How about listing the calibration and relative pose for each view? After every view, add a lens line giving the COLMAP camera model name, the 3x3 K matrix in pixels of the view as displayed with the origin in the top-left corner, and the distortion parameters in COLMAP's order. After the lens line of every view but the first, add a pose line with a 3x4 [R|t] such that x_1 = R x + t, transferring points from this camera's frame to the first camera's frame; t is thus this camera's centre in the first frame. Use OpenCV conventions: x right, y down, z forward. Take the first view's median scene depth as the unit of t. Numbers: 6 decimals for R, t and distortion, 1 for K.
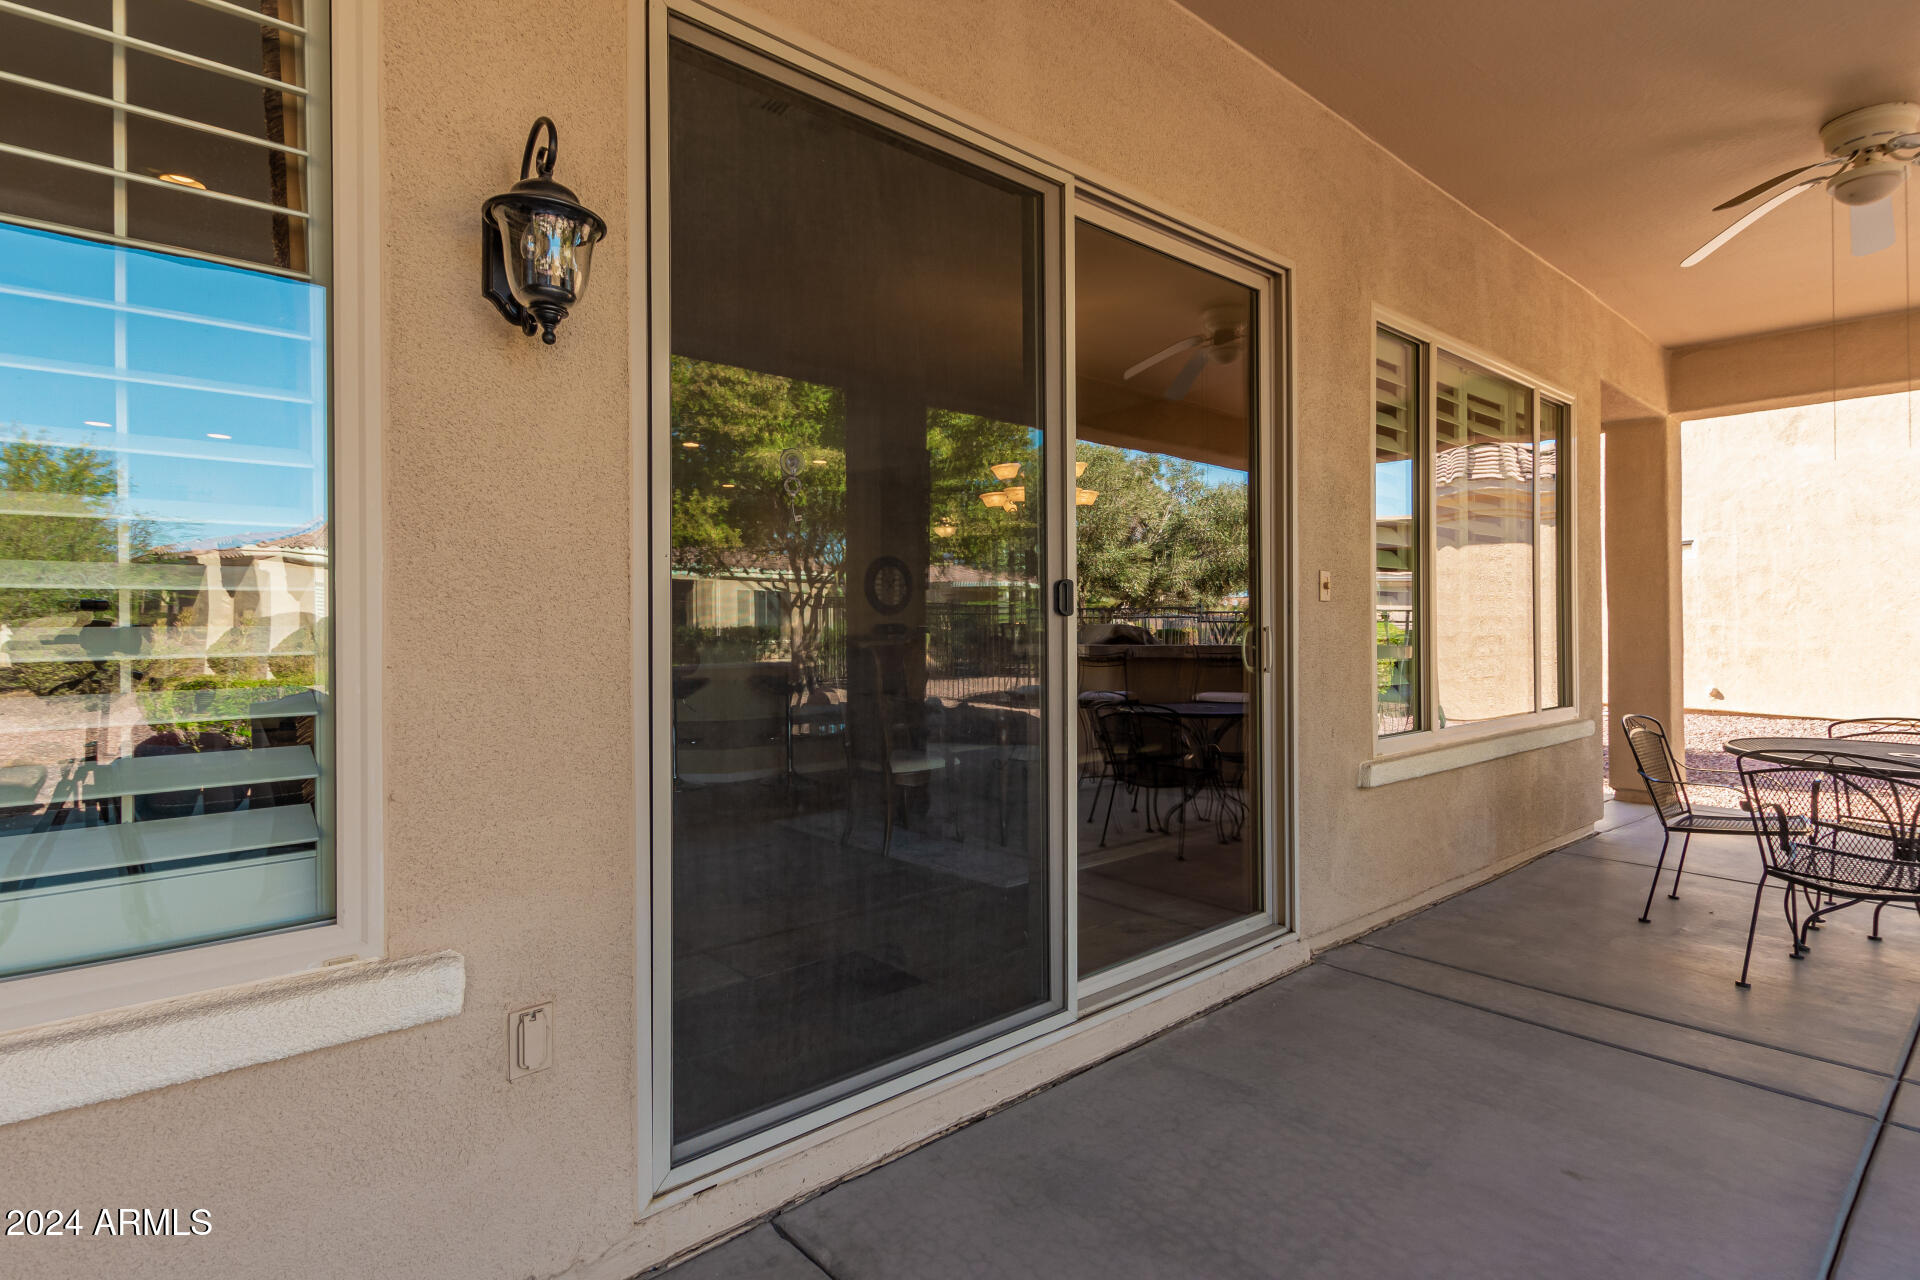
lens RADIAL K [[950.0, 0, 968.9], [0, 950.0, 631.1], [0, 0, 1]] dist [0.020352, -0.001060]
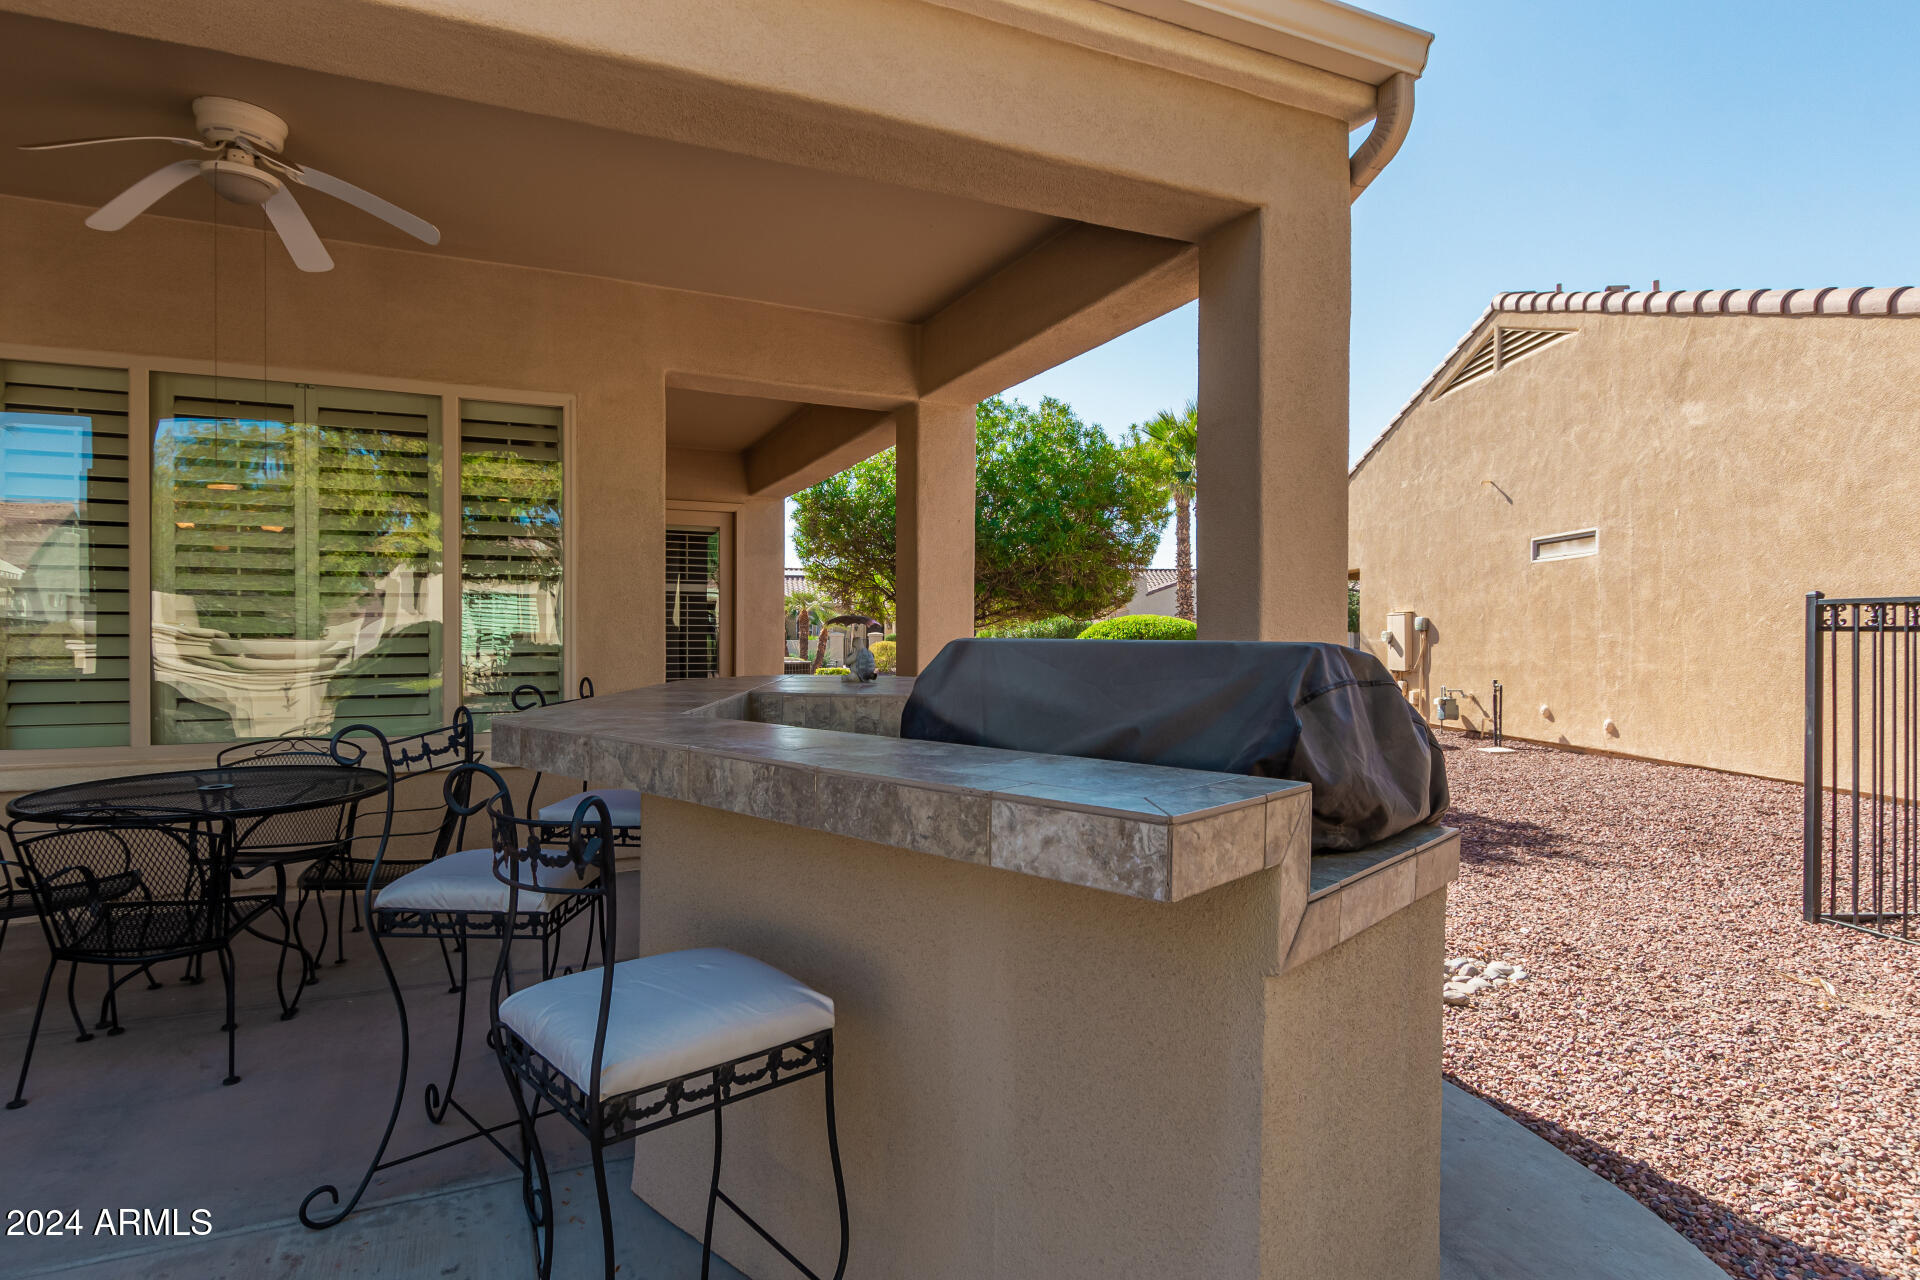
lens RADIAL K [[1036.0, 0, 978.2], [0, 1036.0, 649.2], [0, 0, 1]] dist [0.019246, 0.000815]
pose [[0.969142, 0.001731, -0.246497, 0.611486], [0.001757, 0.999901, 0.013931, -0.014948], [0.246497, -0.013934, 0.969043, 0.083367]]
